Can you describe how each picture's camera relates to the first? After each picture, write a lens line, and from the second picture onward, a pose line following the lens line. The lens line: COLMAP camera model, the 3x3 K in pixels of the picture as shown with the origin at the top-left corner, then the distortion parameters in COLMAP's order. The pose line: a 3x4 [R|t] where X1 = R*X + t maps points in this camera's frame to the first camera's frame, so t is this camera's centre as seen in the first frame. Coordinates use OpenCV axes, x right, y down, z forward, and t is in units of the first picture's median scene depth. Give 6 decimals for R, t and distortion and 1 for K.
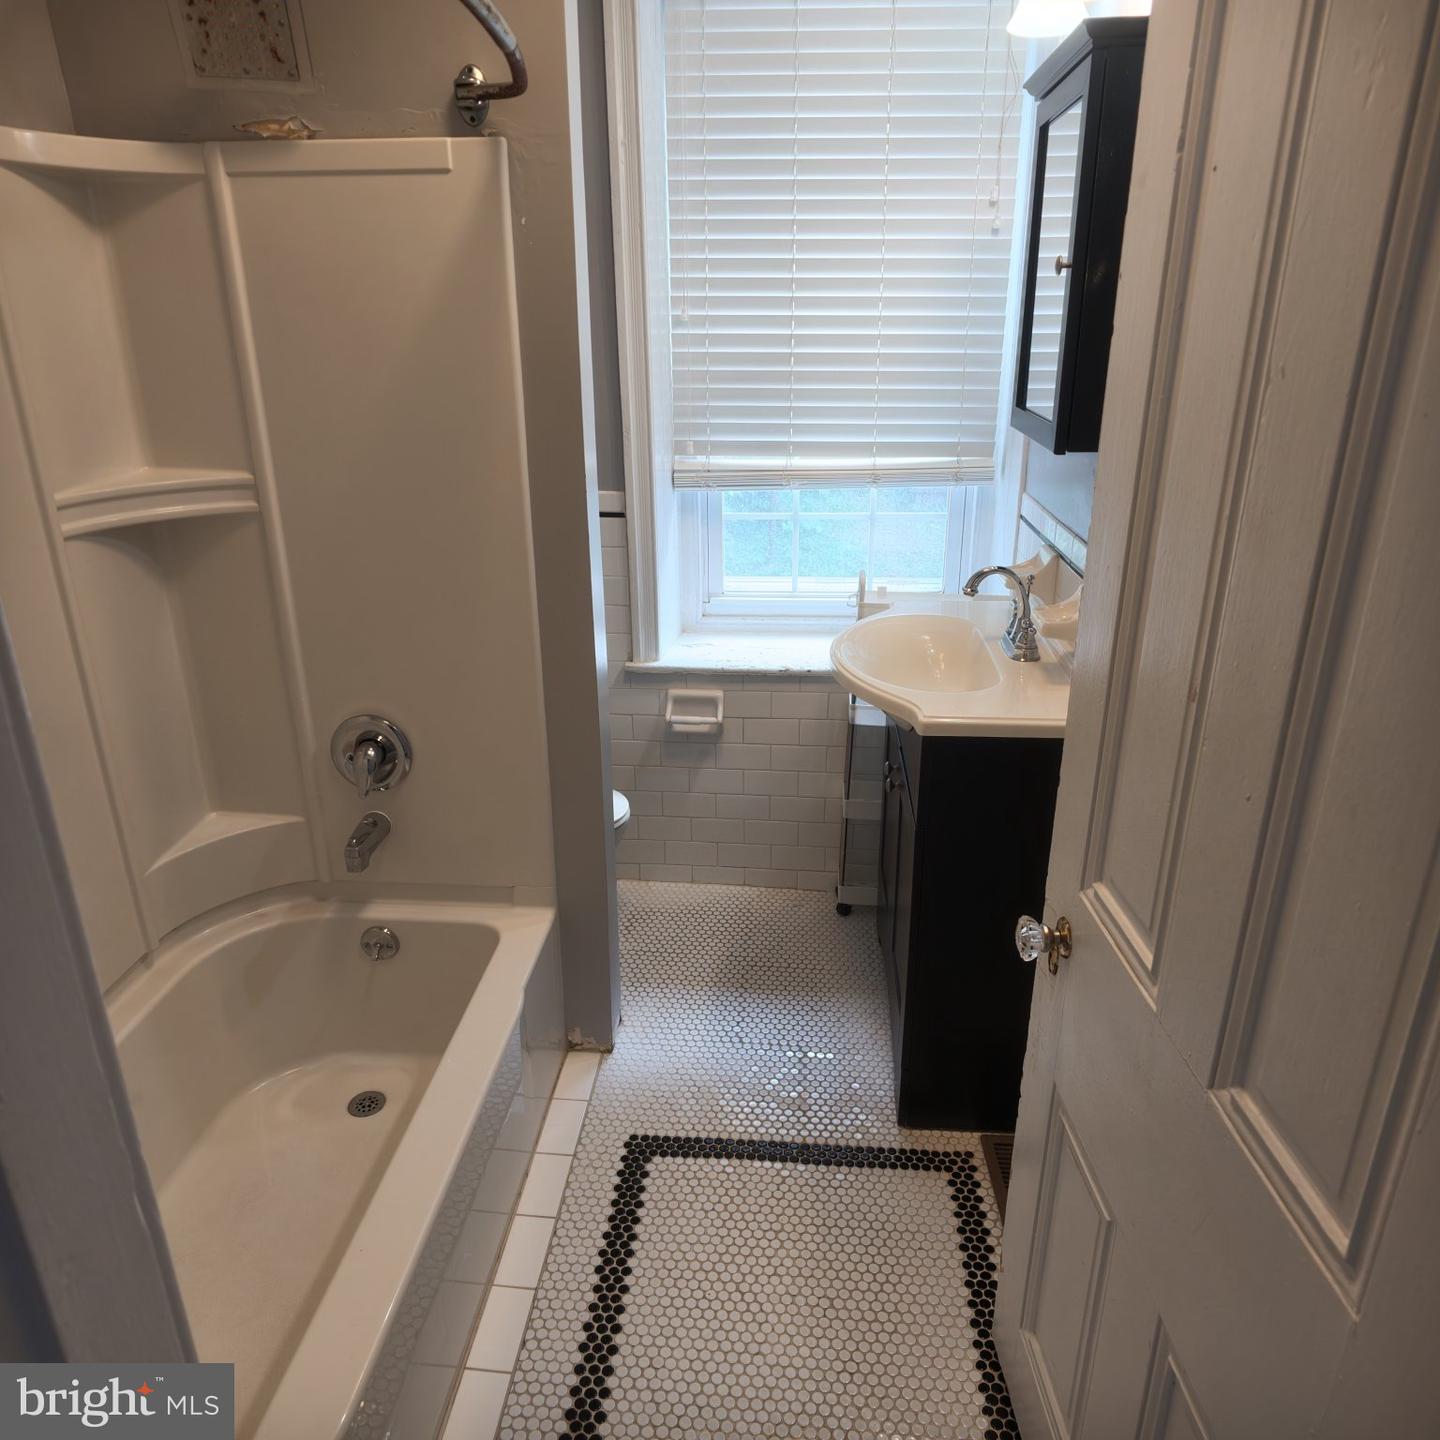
lens RADIAL K [[1046.1, 0, 720.0], [0, 1046.1, 720.0], [0, 0, 1]] dist [0.031087, -0.116033]
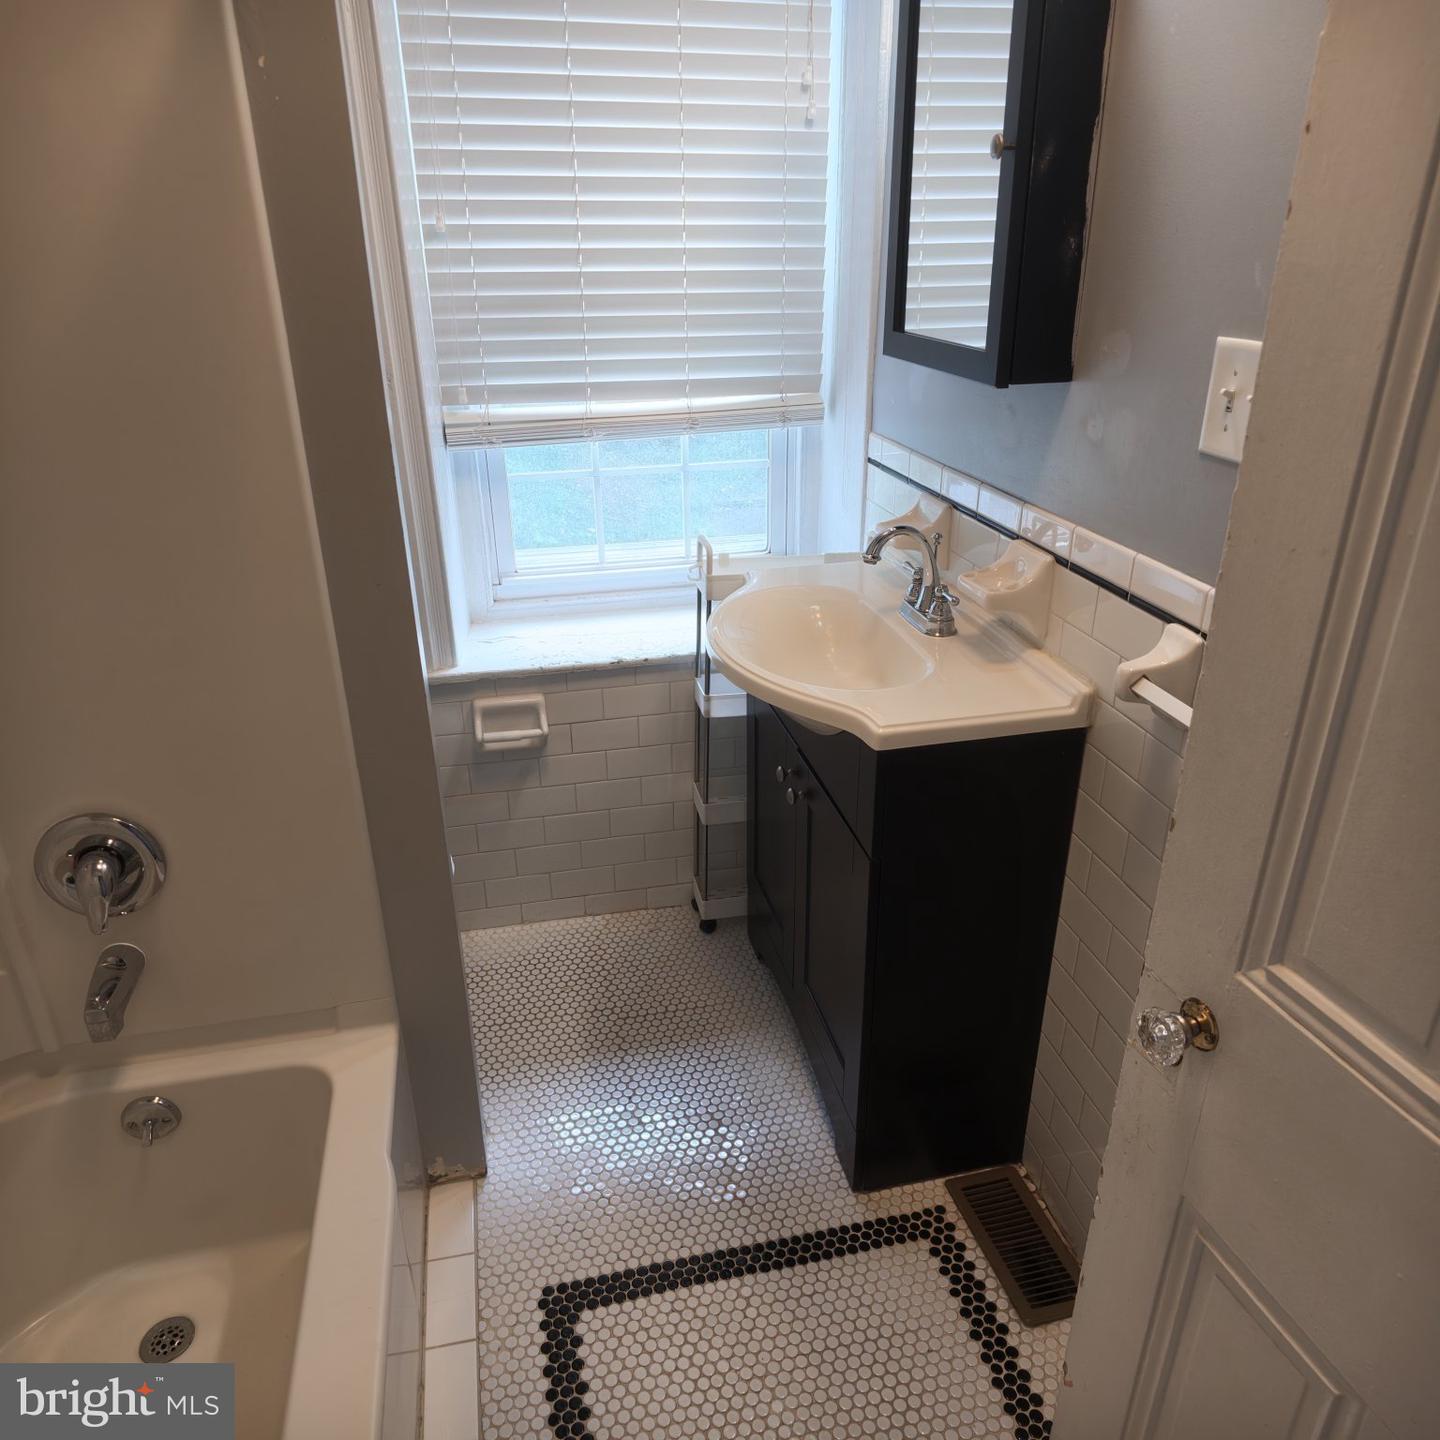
lens RADIAL K [[1047.7, 0, 720.0], [0, 1047.7, 720.0], [0, 0, 1]] dist [-0.003936, -0.017206]
pose [[0.953753, -0.125197, 0.273278, -0.108532], [0.109384, 0.991358, 0.072420, -0.062286], [-0.279983, -0.039178, 0.959205, 0.208828]]
